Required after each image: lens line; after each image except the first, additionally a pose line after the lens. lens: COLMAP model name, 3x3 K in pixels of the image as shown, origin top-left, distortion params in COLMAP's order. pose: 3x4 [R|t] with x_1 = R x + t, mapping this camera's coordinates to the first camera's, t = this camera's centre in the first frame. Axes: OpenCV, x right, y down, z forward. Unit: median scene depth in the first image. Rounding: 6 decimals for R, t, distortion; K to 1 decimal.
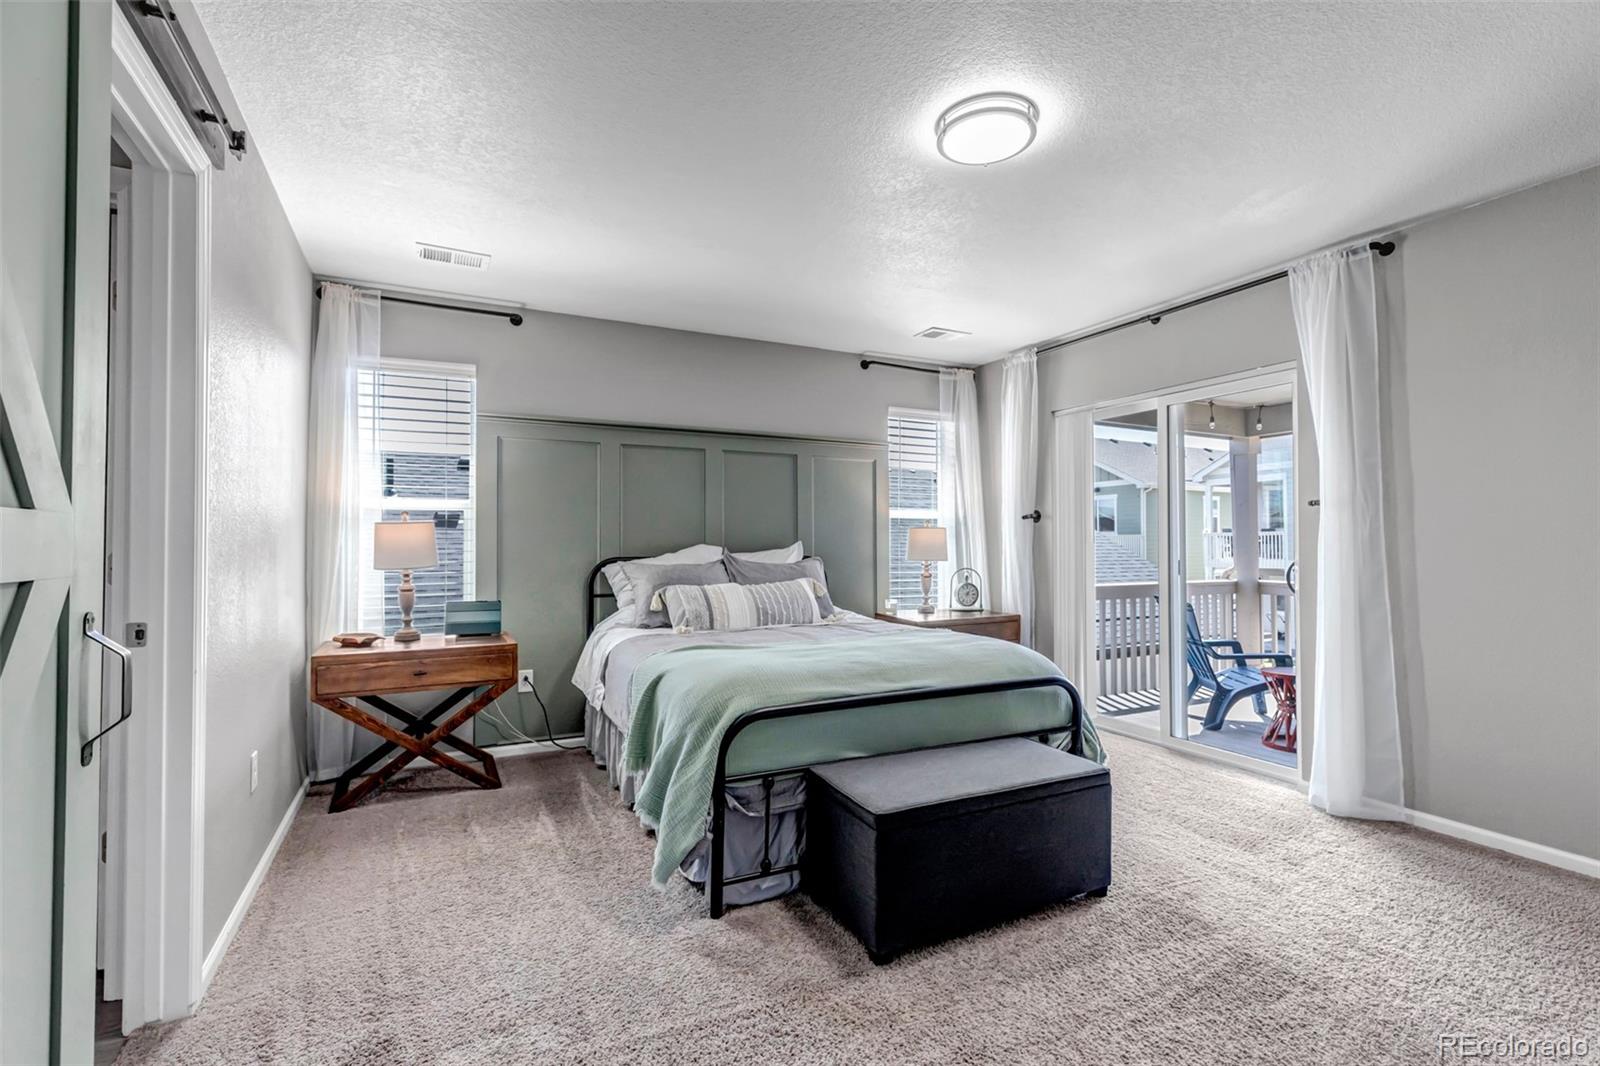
lens RADIAL K [[741.2, 0, 767.7], [0, 741.2, 533.4], [0, 0, 1]] dist [0.002917, -0.000229]
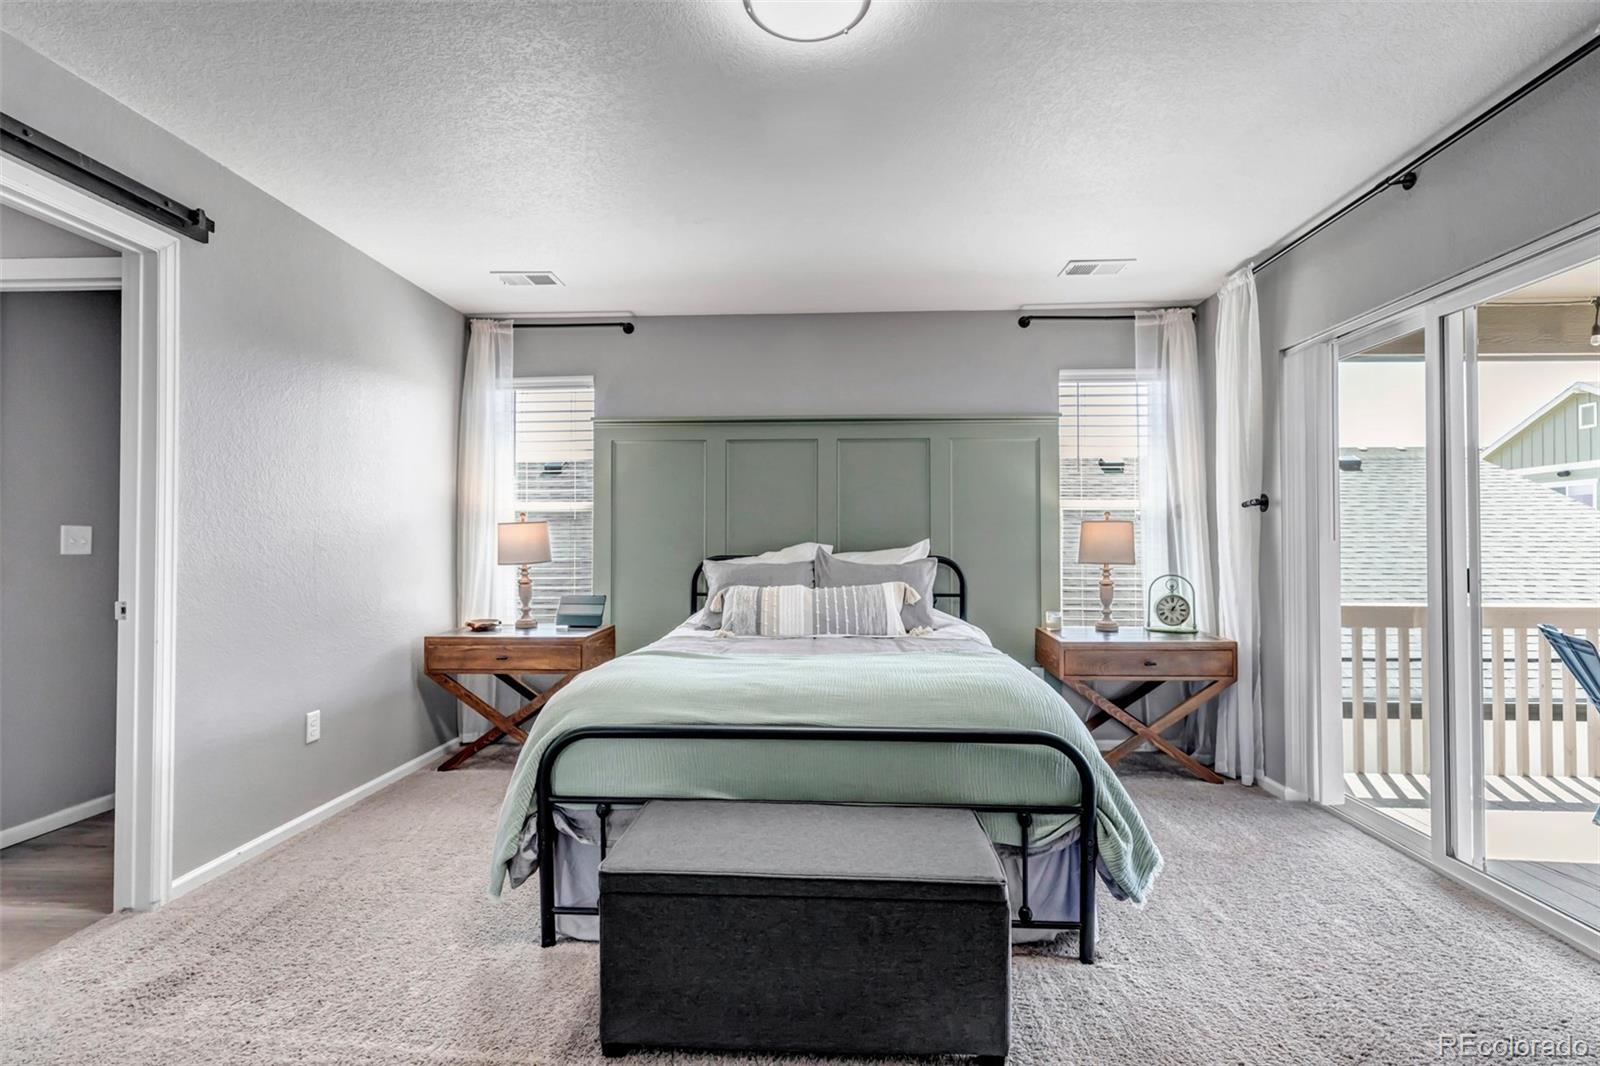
lens RADIAL K [[741.2, 0, 767.7], [0, 741.2, 533.4], [0, 0, 1]] dist [0.002917, -0.000229]
pose [[0.870396, -0.005865, -0.492318, 0.352306], [0.006432, 0.999979, -0.000540, 0.003871], [0.492311, -0.002697, 0.870415, 0.186946]]
